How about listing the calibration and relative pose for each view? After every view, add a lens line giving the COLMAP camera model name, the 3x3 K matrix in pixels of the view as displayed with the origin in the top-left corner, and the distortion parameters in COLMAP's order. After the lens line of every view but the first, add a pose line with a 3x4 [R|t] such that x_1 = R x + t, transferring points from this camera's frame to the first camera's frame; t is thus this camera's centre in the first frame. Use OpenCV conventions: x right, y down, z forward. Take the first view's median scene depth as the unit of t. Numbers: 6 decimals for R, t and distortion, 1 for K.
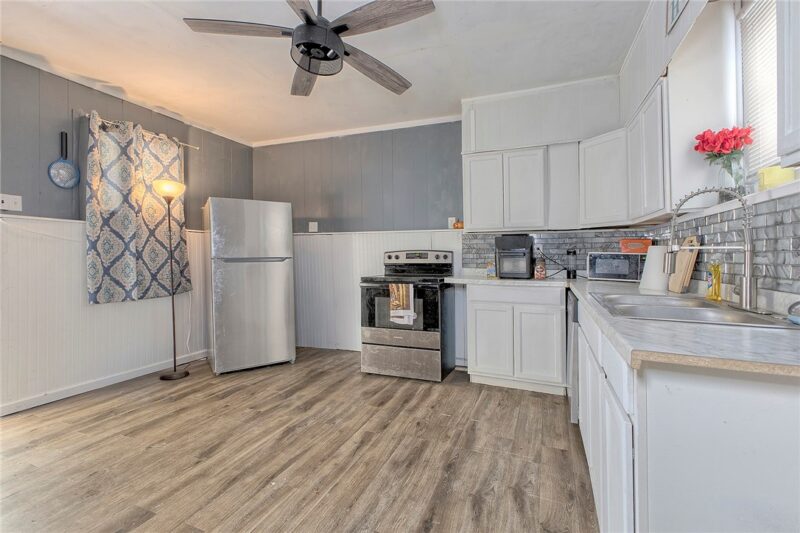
lens RADIAL K [[344.3, 0, 401.8], [0, 344.3, 258.0], [0, 0, 1]] dist [0.012885, -0.000286]
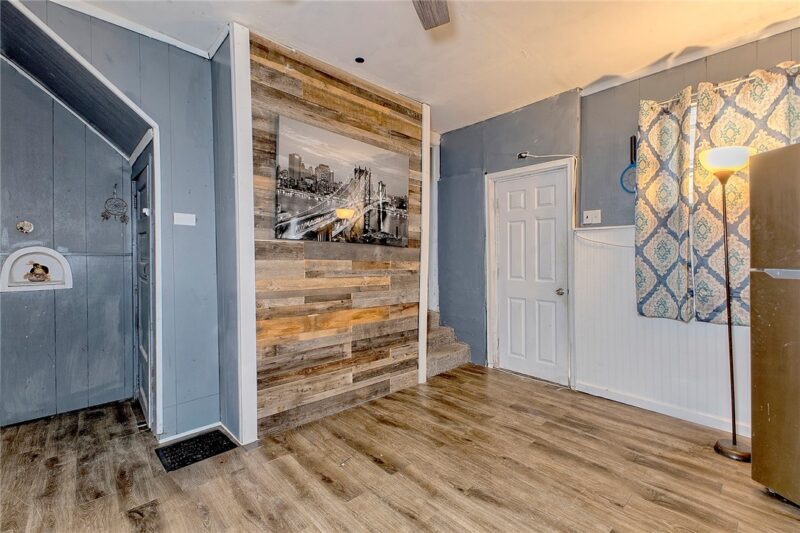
lens RADIAL K [[344.3, 0, 402.4], [0, 344.3, 267.1], [0, 0, 1]] dist [0.012885, -0.000286]
pose [[-0.402303, 0.020870, -0.915269, 0.197813], [-0.008215, 0.999618, 0.026404, -0.012563], [0.915470, 0.018142, -0.401978, 0.814538]]
